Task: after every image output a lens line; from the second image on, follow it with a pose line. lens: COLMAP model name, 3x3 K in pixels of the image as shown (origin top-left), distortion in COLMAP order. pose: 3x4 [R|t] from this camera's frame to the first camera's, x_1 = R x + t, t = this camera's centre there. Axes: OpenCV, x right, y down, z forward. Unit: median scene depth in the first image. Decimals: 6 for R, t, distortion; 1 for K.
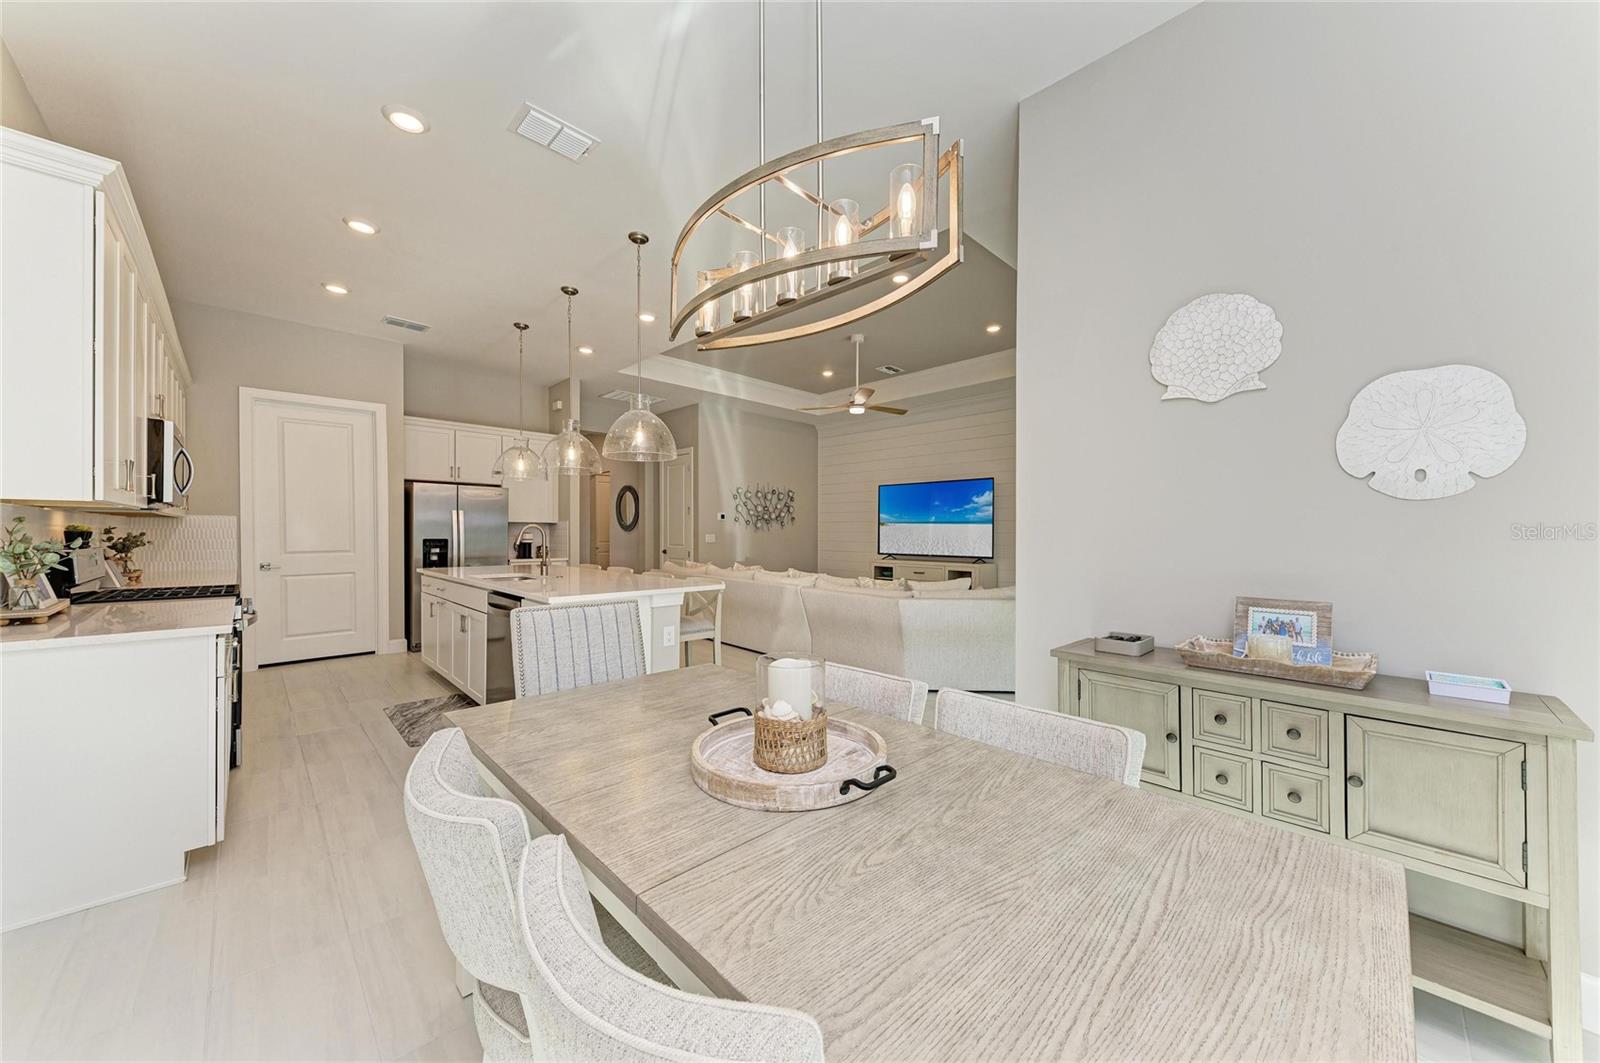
lens RADIAL K [[578.2, 0, 808.4], [0, 578.2, 535.2], [0, 0, 1]] dist [0.016502, -0.001708]
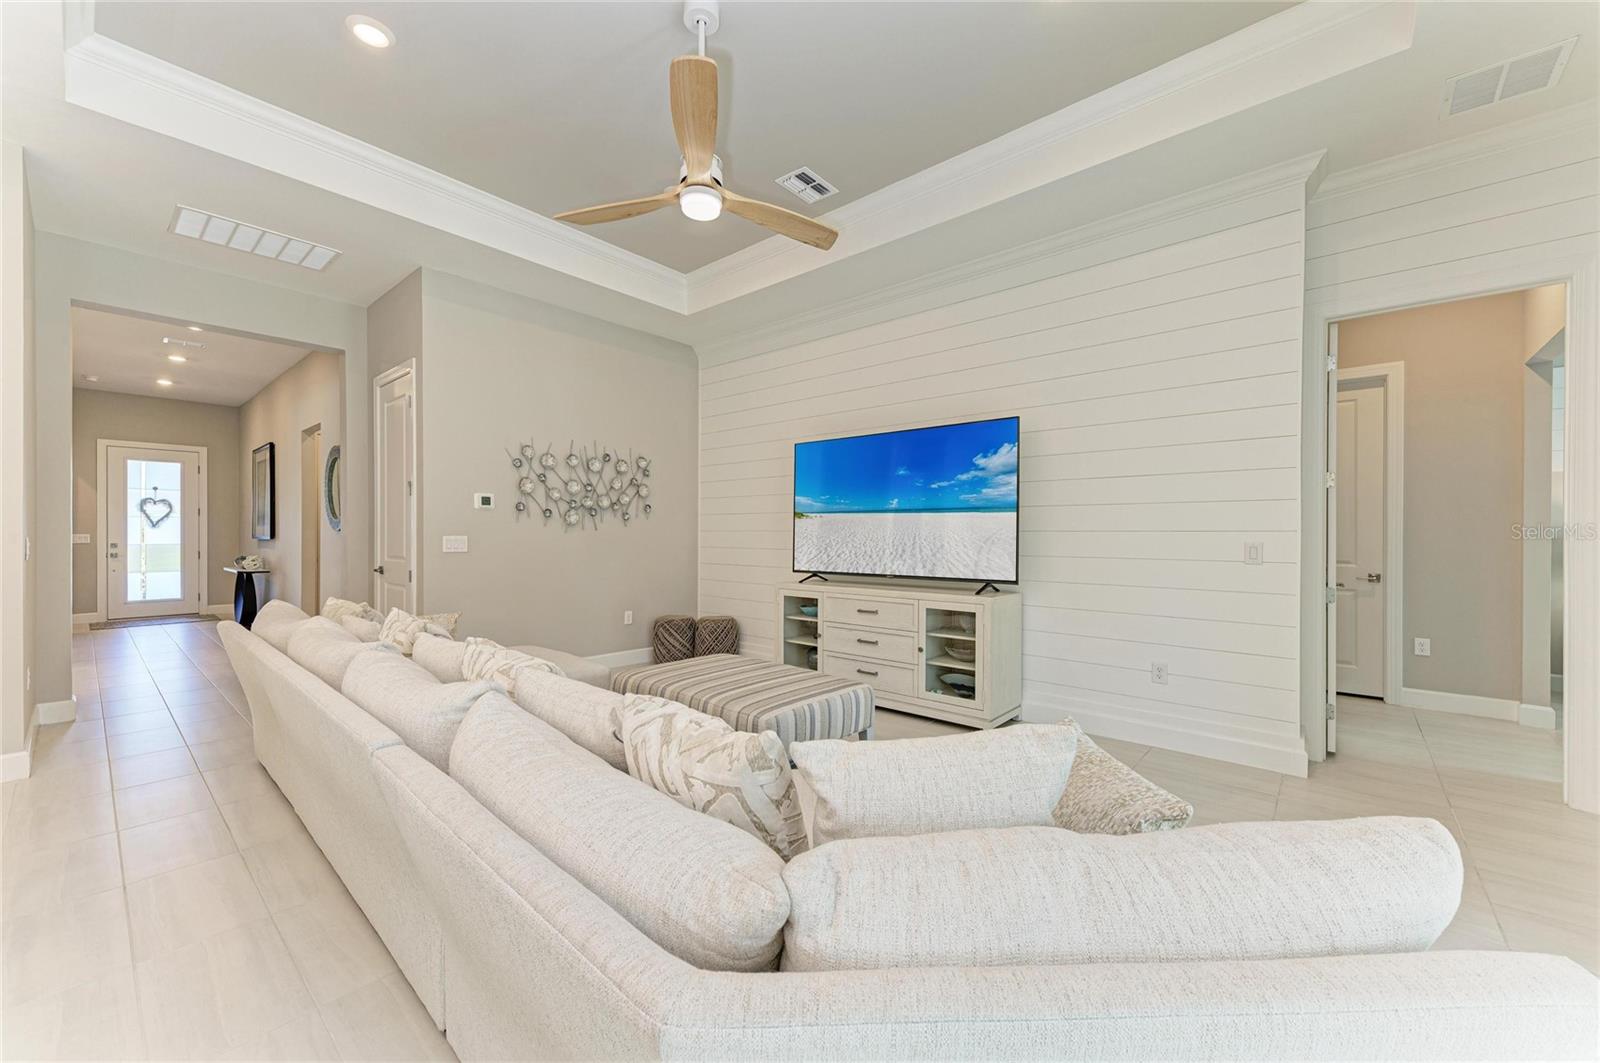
lens RADIAL K [[621.3, 0, 801.0], [0, 621.3, 531.5], [0, 0, 1]] dist [0.011504, -0.000793]
pose [[0.997680, -0.002587, 0.068030, 0.105055], [0.003108, 0.999967, -0.007543, -0.000116], [-0.068009, 0.007737, 0.997655, 0.503483]]
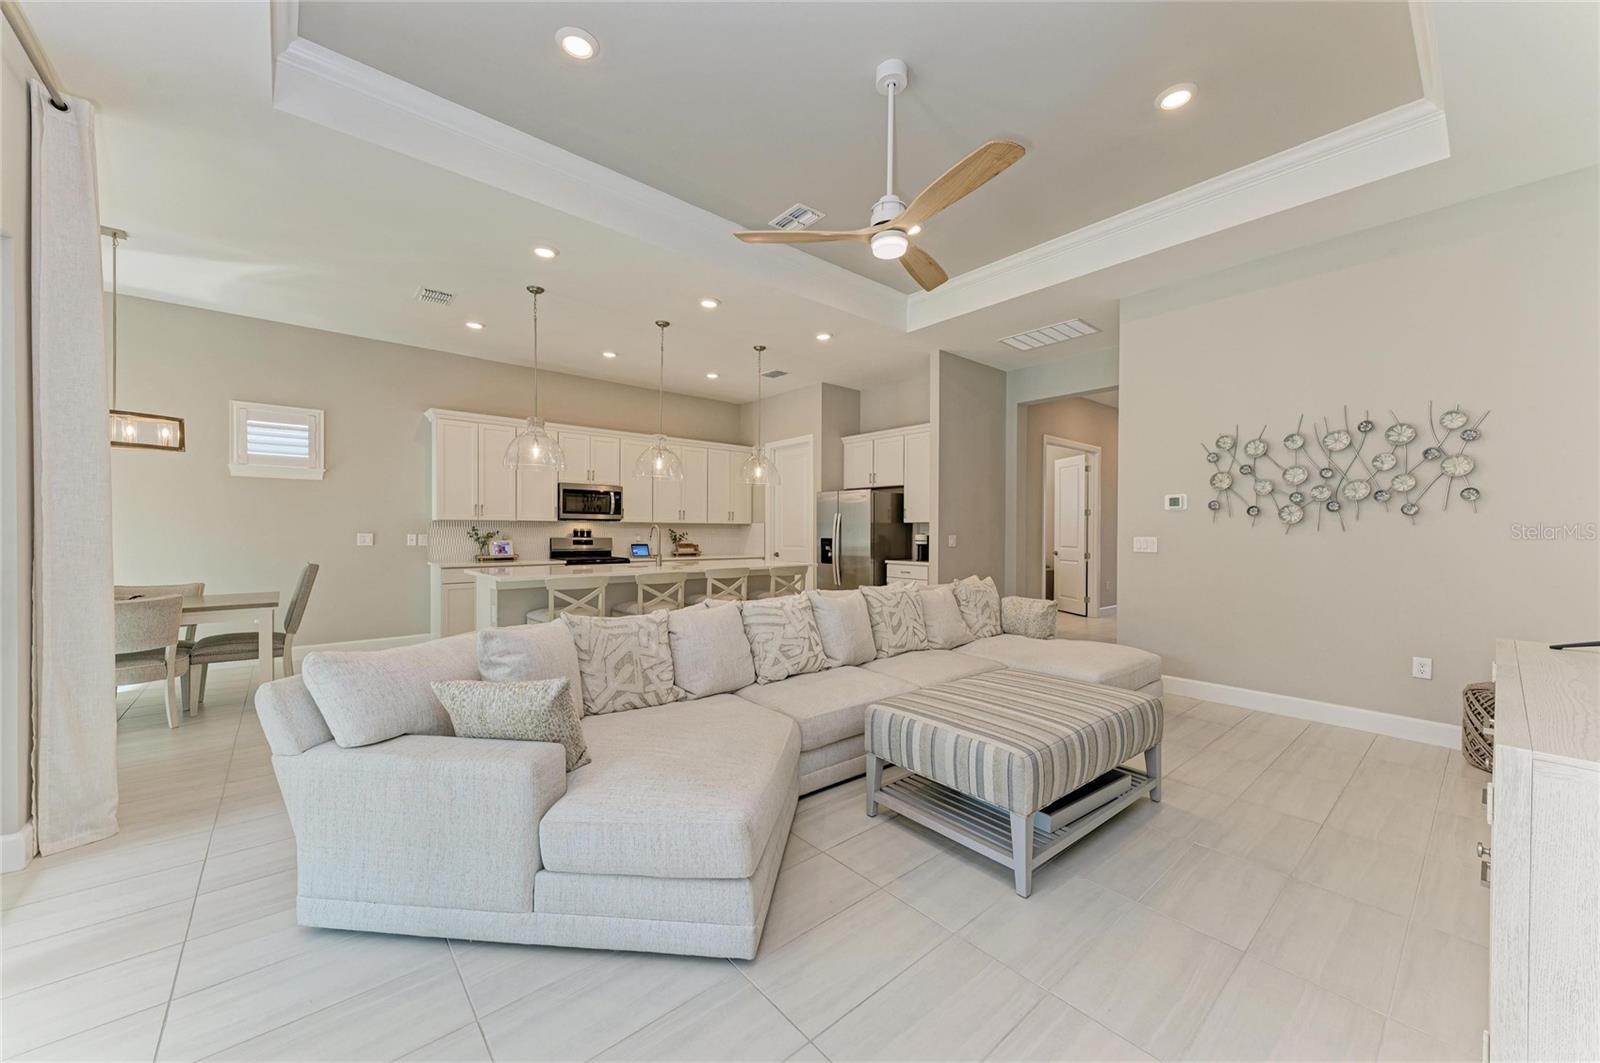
lens RADIAL K [[578.2, 0, 809.8], [0, 578.2, 540.9], [0, 0, 1]] dist [0.016502, -0.001708]
pose [[-0.058733, 0.009678, -0.998227, 0.439231], [-0.009600, 0.999901, 0.010259, 0.000187], [0.998228, 0.010186, -0.058634, 0.824012]]
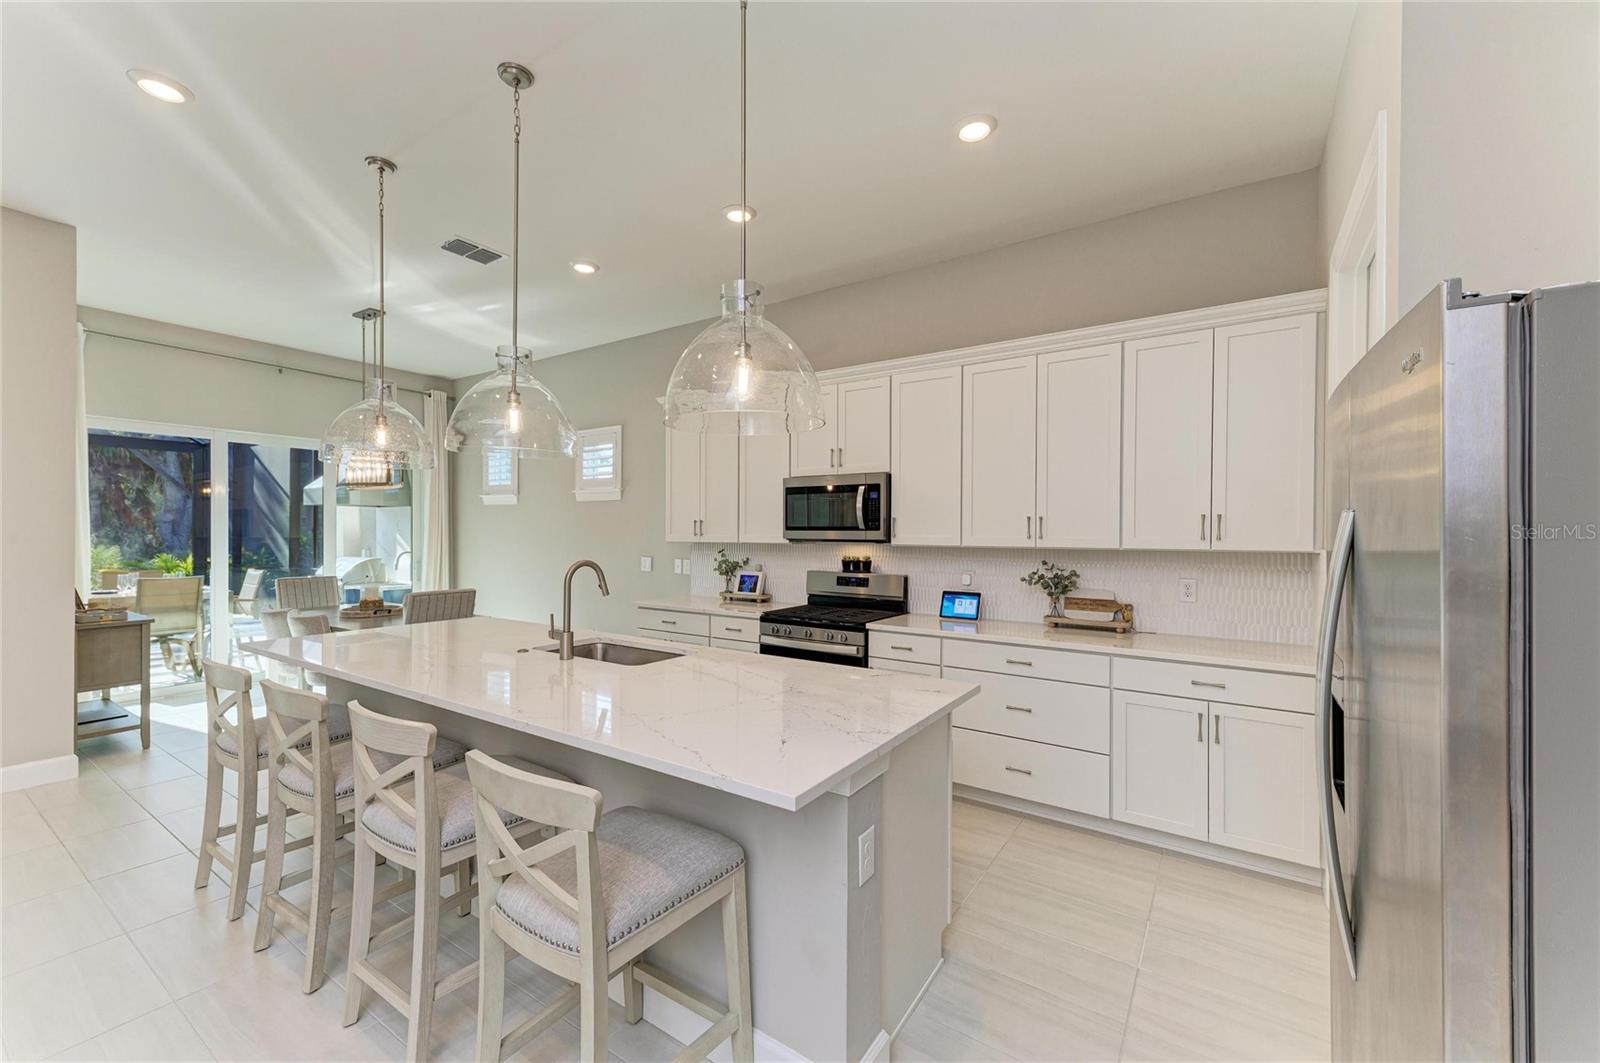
lens RADIAL K [[621.3, 0, 810.2], [0, 621.3, 532.0], [0, 0, 1]] dist [0.011504, -0.000793]
pose [[-0.977851, -0.012287, -0.208941, -0.331839], [-0.012790, 0.999918, 0.001060, -0.028494], [0.208911, 0.003709, -0.977928, 0.933797]]
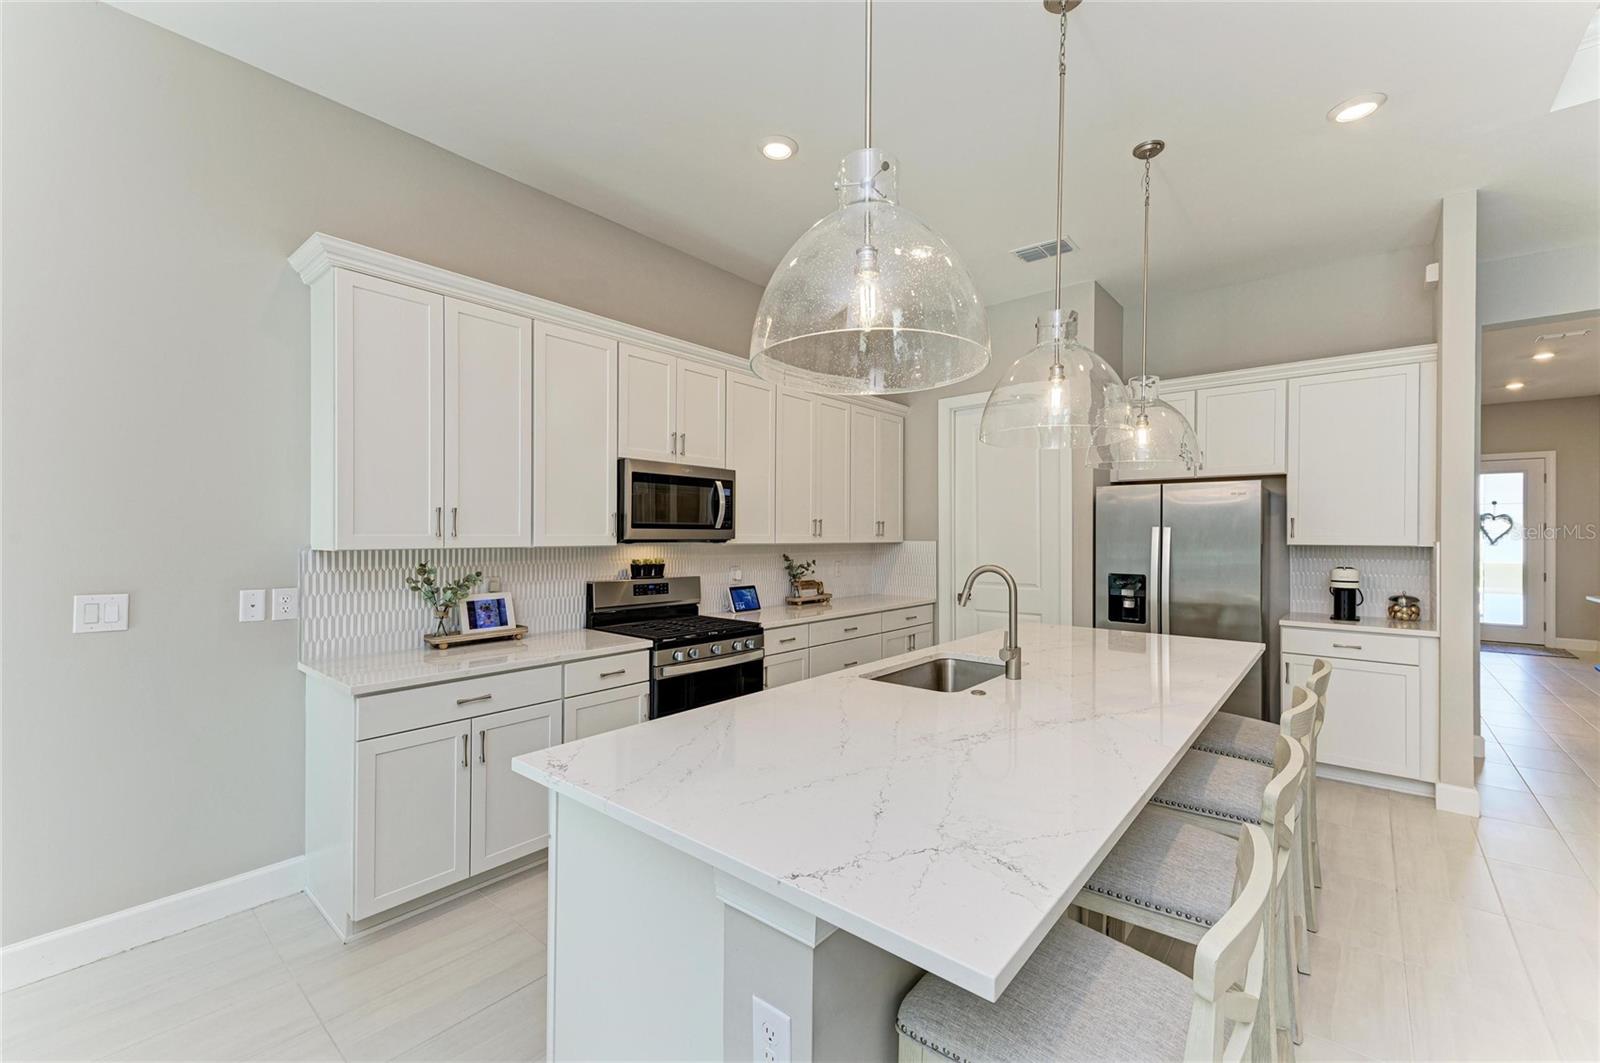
lens RADIAL K [[662.4, 0, 813.3], [0, 662.4, 540.6], [0, 0, 1]] dist [0.021972, -0.001501]
pose [[0.097816, 0.002839, -0.995200, 0.026293], [-0.007305, 0.999971, 0.002134, -0.022825], [0.995178, 0.007062, 0.097834, 0.470929]]
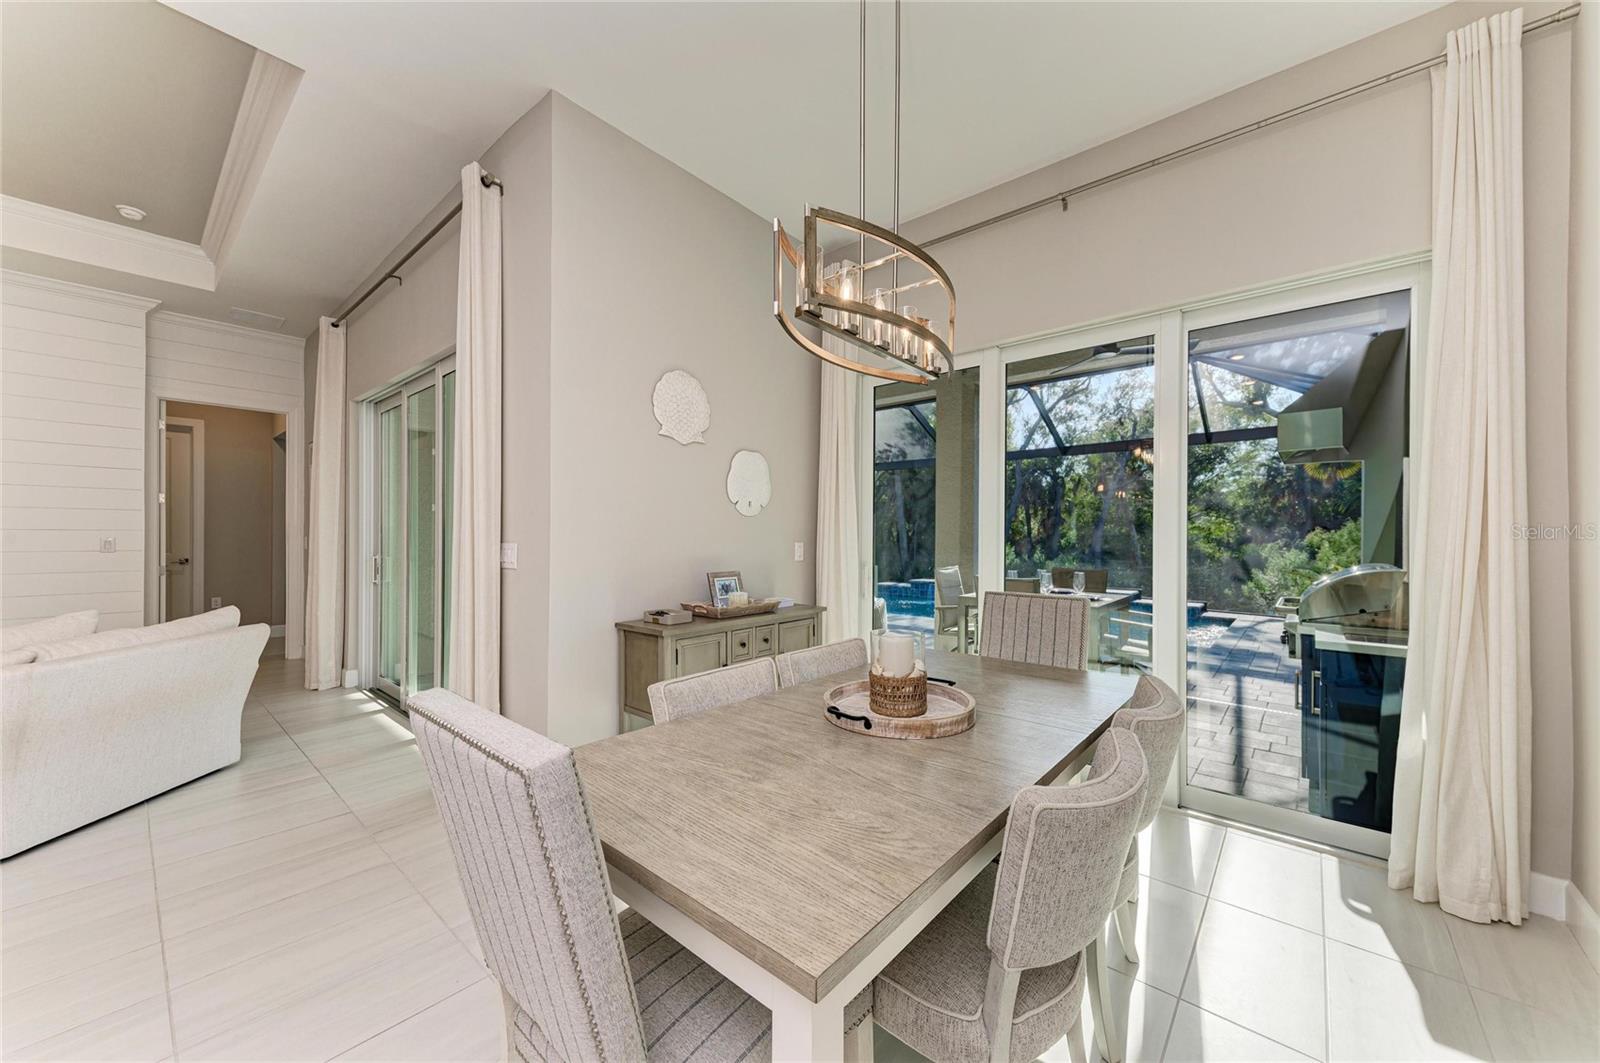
lens RADIAL K [[578.2, 0, 804.0], [0, 578.2, 532.8], [0, 0, 1]] dist [0.016502, -0.001708]
pose [[-0.073375, -0.002357, 0.997302, -0.227260], [-0.000120, 0.999997, 0.002355, -0.001684], [-0.997304, 0.000053, -0.073375, 0.227756]]
